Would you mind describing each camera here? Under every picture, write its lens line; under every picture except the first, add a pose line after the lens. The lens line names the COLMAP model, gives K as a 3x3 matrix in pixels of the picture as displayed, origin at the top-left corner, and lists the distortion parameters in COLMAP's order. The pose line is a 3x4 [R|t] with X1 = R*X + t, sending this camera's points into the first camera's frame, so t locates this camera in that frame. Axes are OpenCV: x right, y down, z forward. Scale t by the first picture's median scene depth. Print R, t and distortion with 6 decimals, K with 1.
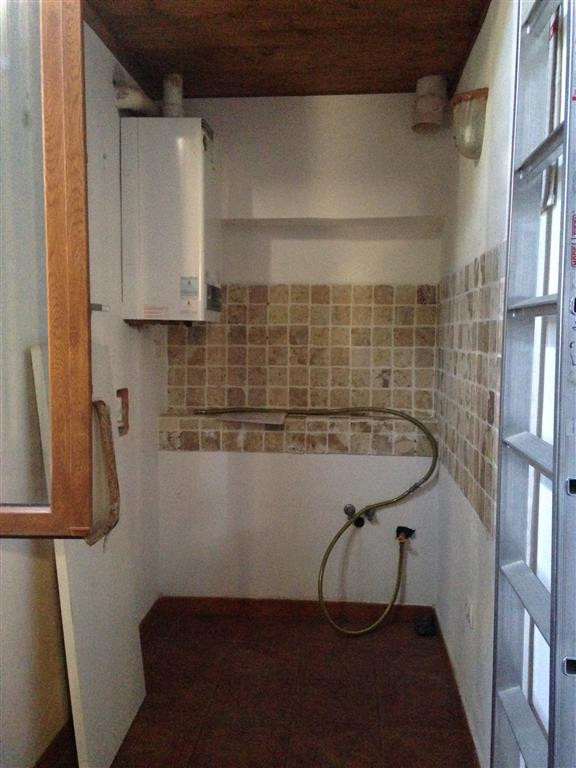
lens RADIAL K [[695.4, 0, 288.7], [0, 695.4, 396.2], [0, 0, 1]] dist [0.205706, -0.395577]
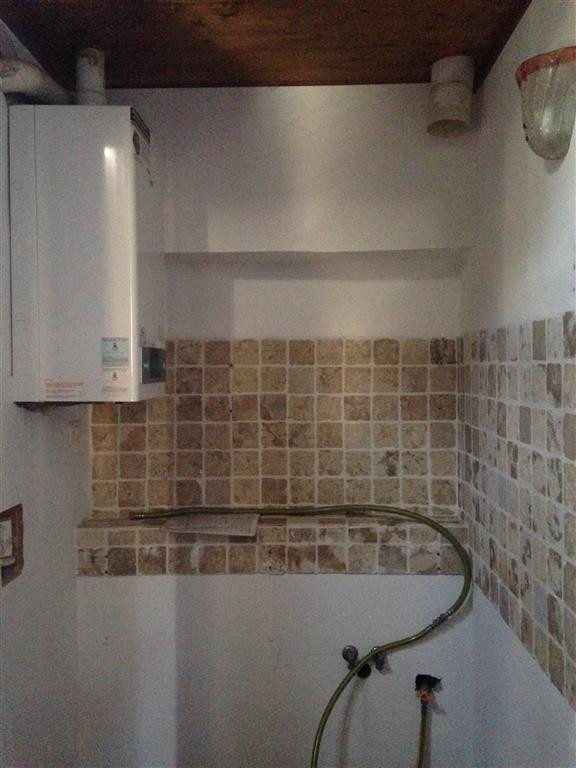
lens RADIAL K [[695.4, 0, 288.7], [0, 695.4, 396.2], [0, 0, 1]] dist [0.205706, -0.395577]
pose [[0.997898, -0.017311, 0.062456, -0.015704], [0.020212, 0.998732, -0.046106, -0.066527], [-0.061579, 0.047271, 0.996982, 0.269623]]
